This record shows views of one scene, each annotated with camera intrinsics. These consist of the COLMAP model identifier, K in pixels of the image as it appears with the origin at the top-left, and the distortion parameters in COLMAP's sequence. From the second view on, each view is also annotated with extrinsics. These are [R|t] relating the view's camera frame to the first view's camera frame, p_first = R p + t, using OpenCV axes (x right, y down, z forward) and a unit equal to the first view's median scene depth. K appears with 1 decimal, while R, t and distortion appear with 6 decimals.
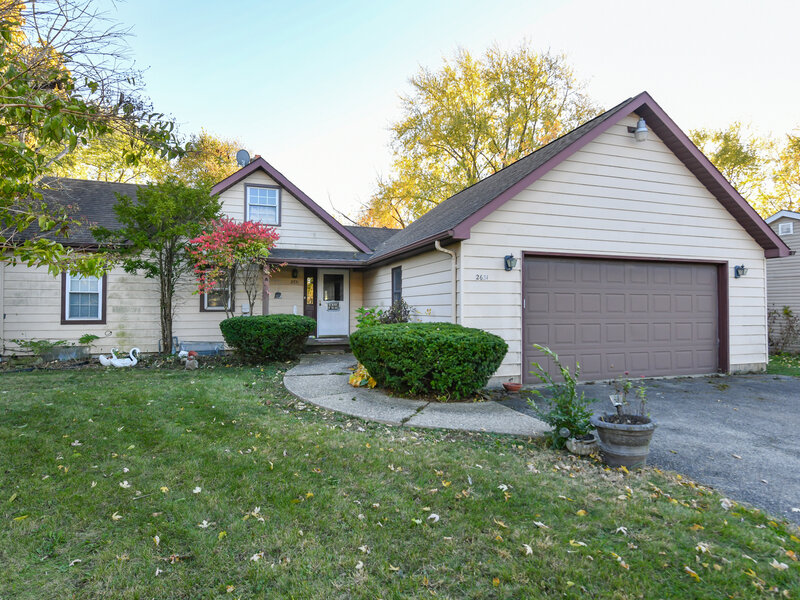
lens RADIAL K [[416.5, 0, 412.2], [0, 416.5, 282.3], [0, 0, 1]] dist [-0.005976, -0.001199]
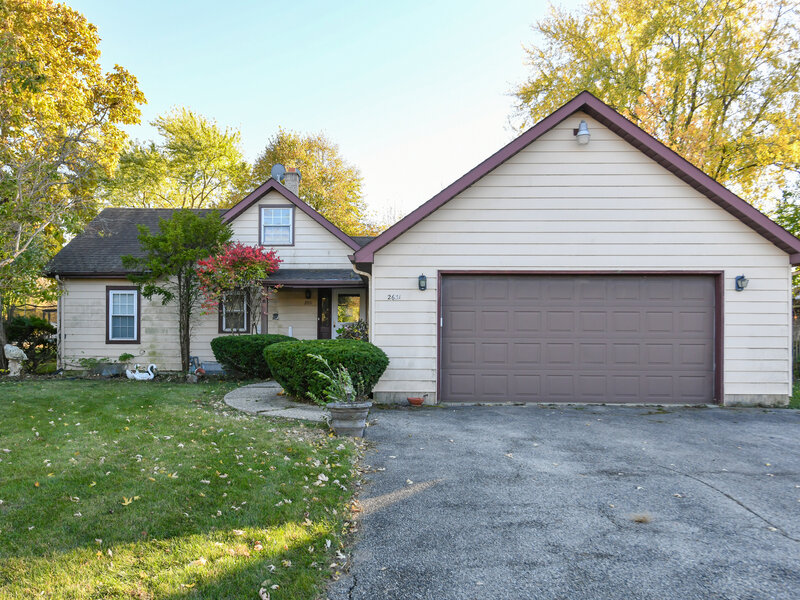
lens RADIAL K [[563.0, 0, 399.3], [0, 563.0, 302.6], [0, 0, 1]] dist [-0.006312, -0.008528]
pose [[0.952959, -0.015857, -0.302683, 0.386256], [0.017276, 0.999849, 0.002012, -0.000641], [0.302605, -0.007146, 0.953089, -0.223640]]
